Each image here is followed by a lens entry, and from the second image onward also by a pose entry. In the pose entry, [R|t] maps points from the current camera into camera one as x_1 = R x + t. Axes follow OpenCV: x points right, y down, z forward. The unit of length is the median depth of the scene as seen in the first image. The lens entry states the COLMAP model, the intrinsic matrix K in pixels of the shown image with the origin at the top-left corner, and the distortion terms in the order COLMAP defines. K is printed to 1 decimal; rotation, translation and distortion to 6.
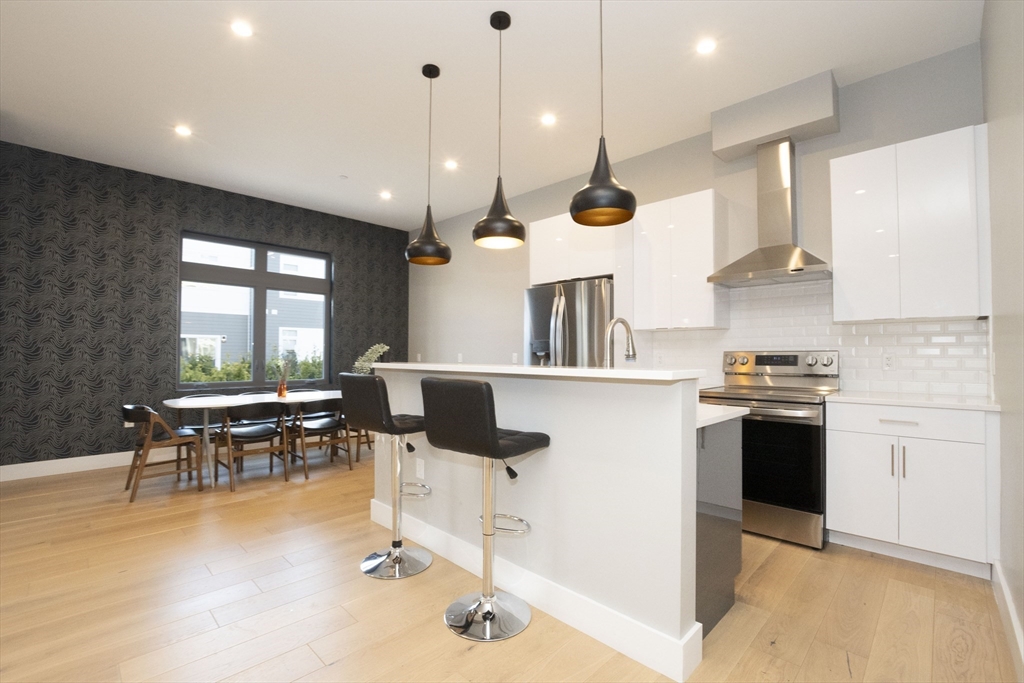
lens RADIAL K [[443.0, 0, 509.9], [0, 443.0, 344.3], [0, 0, 1]] dist [-0.015277, -0.000186]
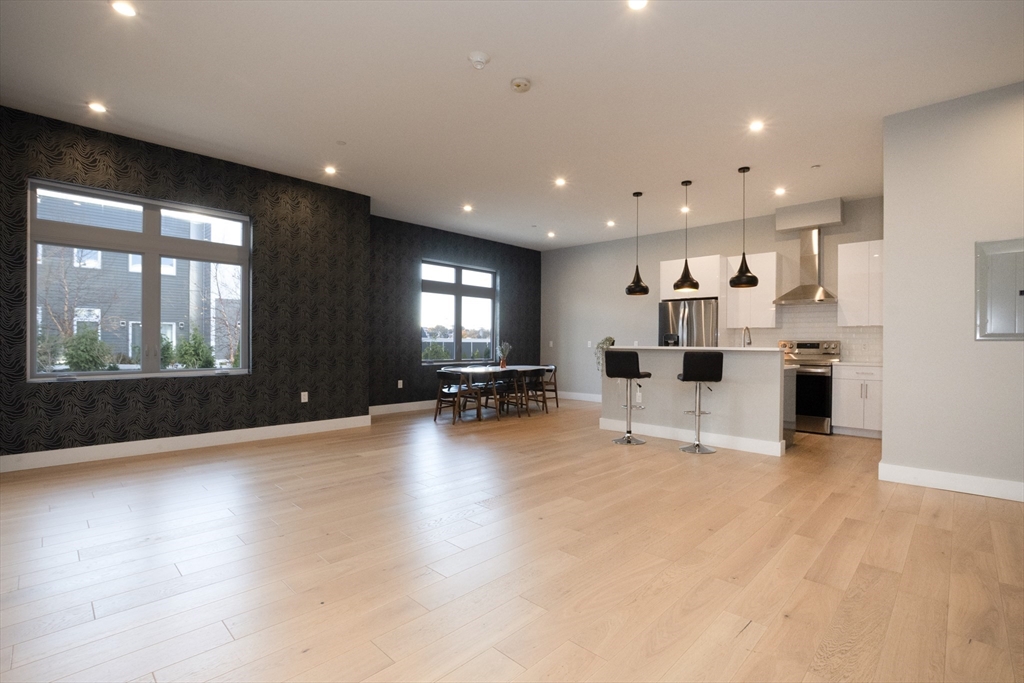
lens RADIAL K [[464.3, 0, 542.1], [0, 464.3, 342.9], [0, 0, 1]] dist [0.002089, -0.000088]
pose [[0.999047, 0.003951, 0.043466, -0.600949], [-0.005084, 0.999649, 0.026007, -0.020719], [-0.043348, -0.026203, 0.998716, -0.907387]]
